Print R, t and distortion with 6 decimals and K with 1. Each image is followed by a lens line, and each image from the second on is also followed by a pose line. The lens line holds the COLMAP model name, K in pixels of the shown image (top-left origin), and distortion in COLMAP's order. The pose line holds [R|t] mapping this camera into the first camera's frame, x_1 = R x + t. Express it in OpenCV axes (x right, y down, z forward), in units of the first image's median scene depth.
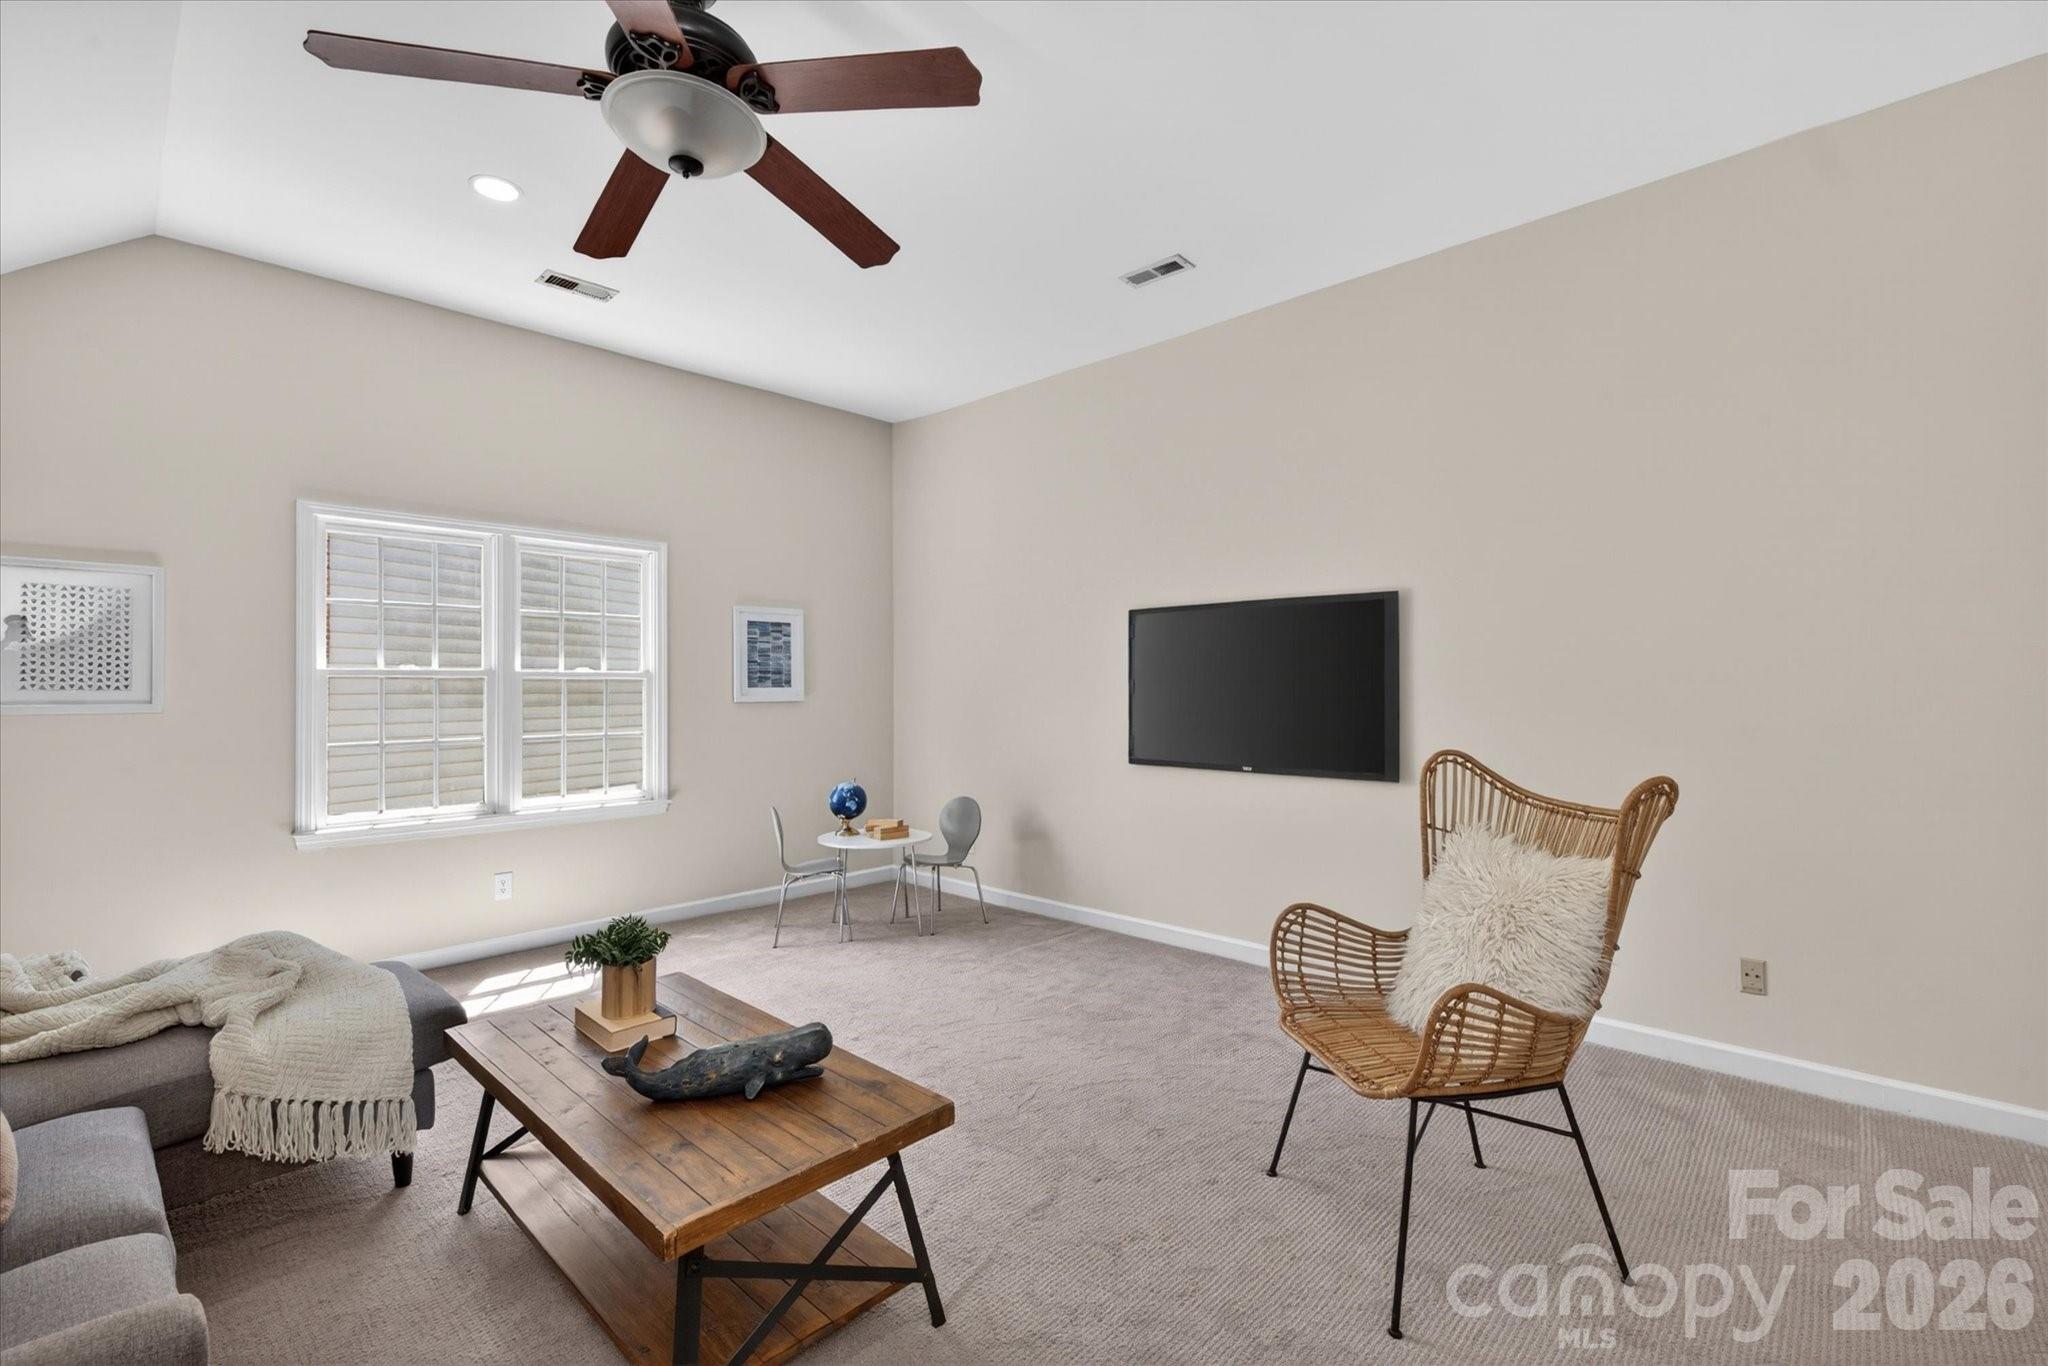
lens RADIAL K [[918.6, 0, 1024.0], [0, 918.6, 683.0], [0, 0, 1]] dist [-0.000828, -0.000180]
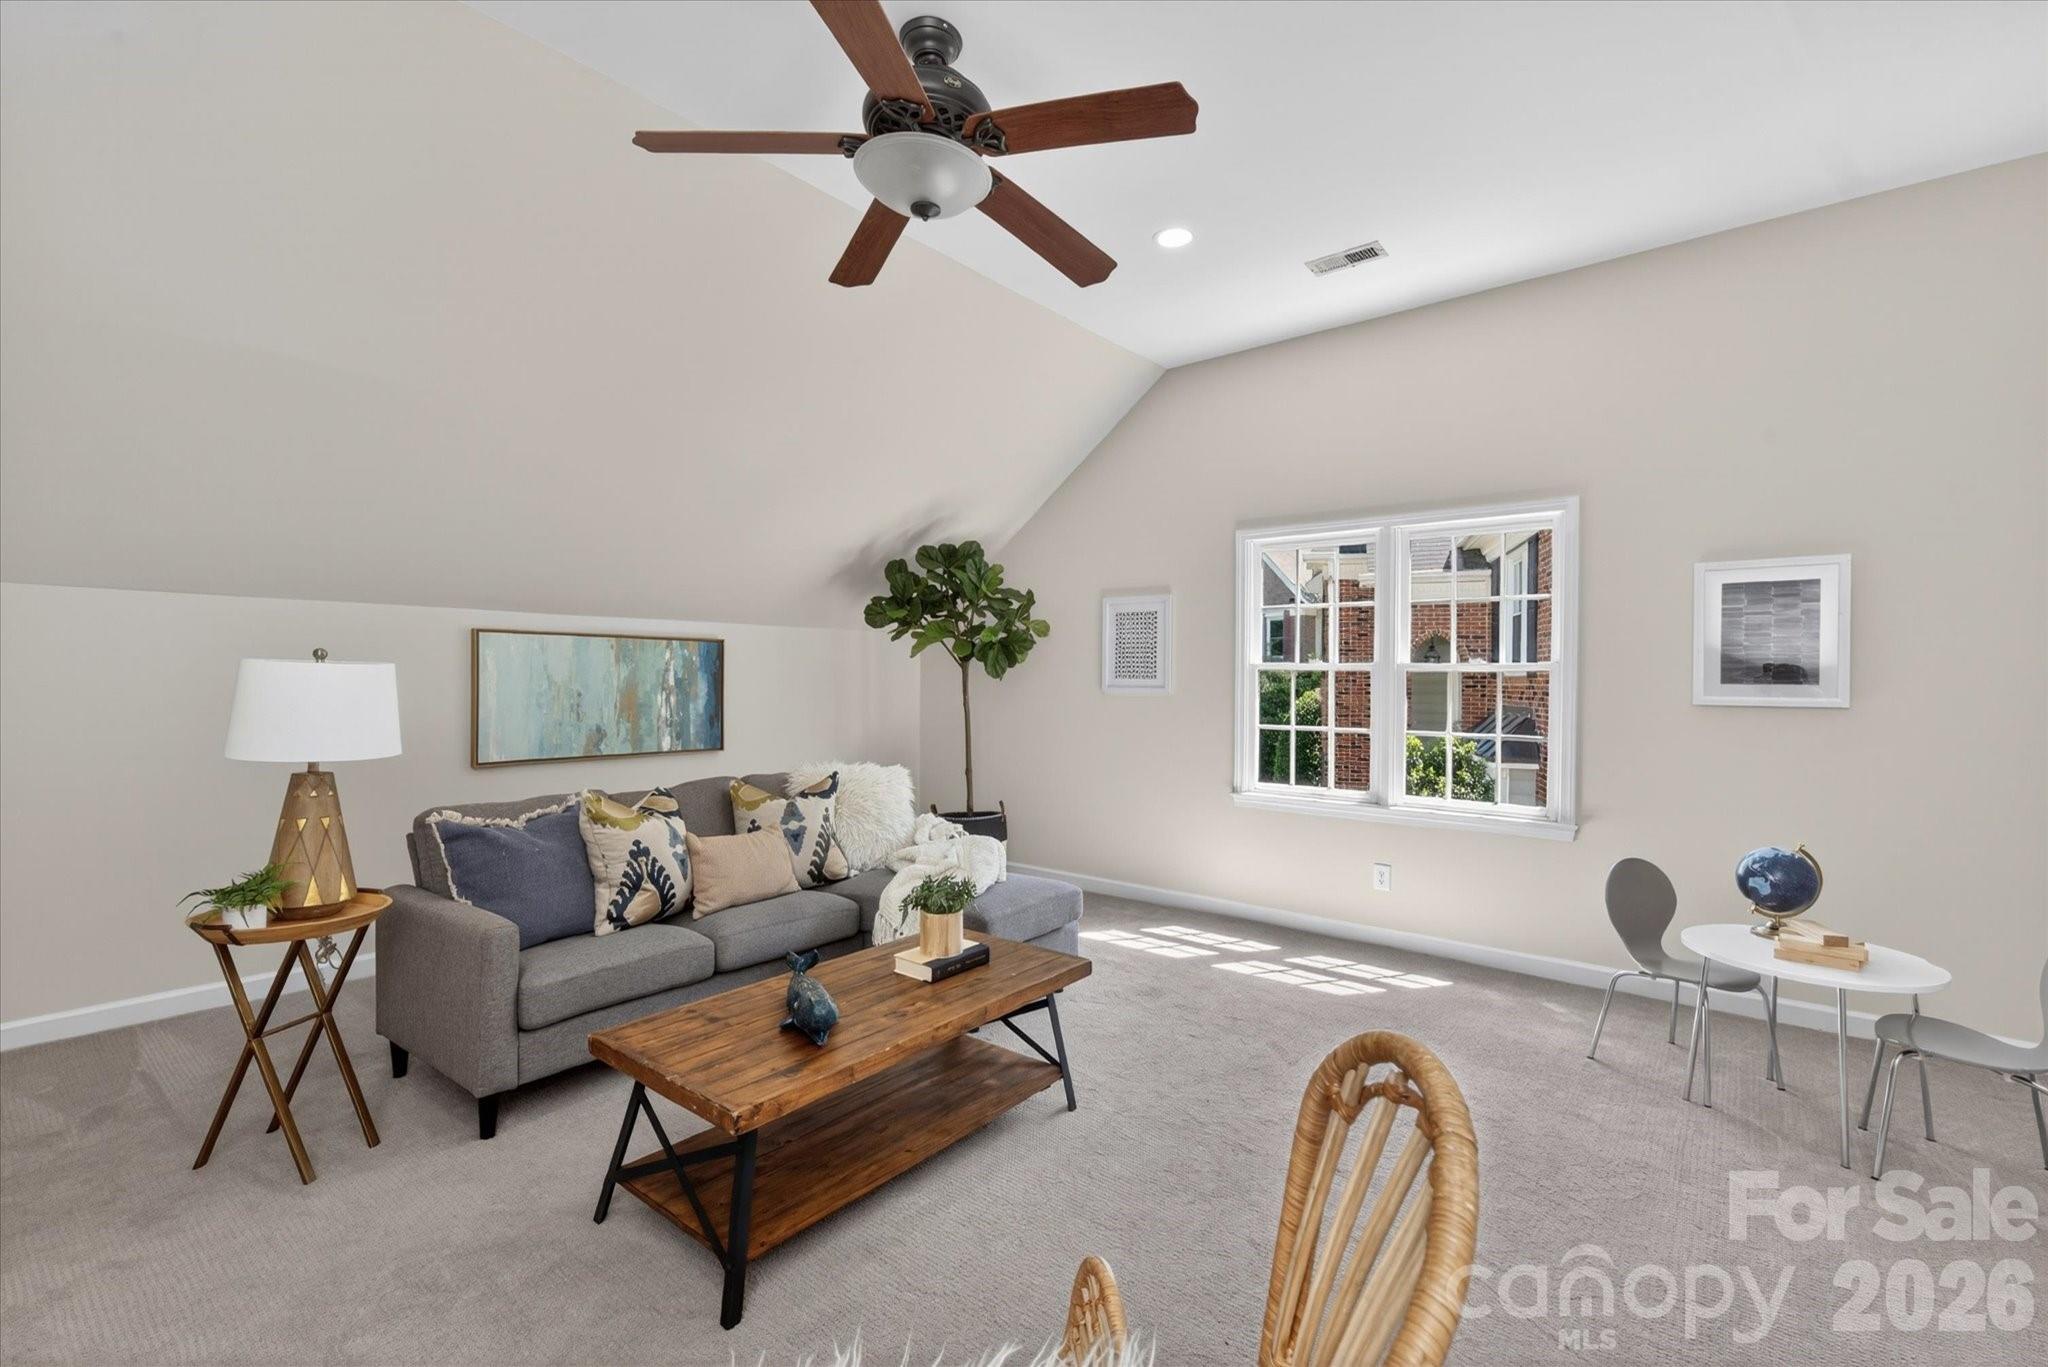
lens RADIAL K [[883.0, 0, 1024.0], [0, 883.0, 683.5], [0, 0, 1]] dist [0.000807, 0.000058]
pose [[0.078401, 0.006939, -0.996898, 0.364180], [-0.007865, 0.999949, 0.006341, 0.005674], [0.996891, 0.007344, 0.078452, 0.533845]]
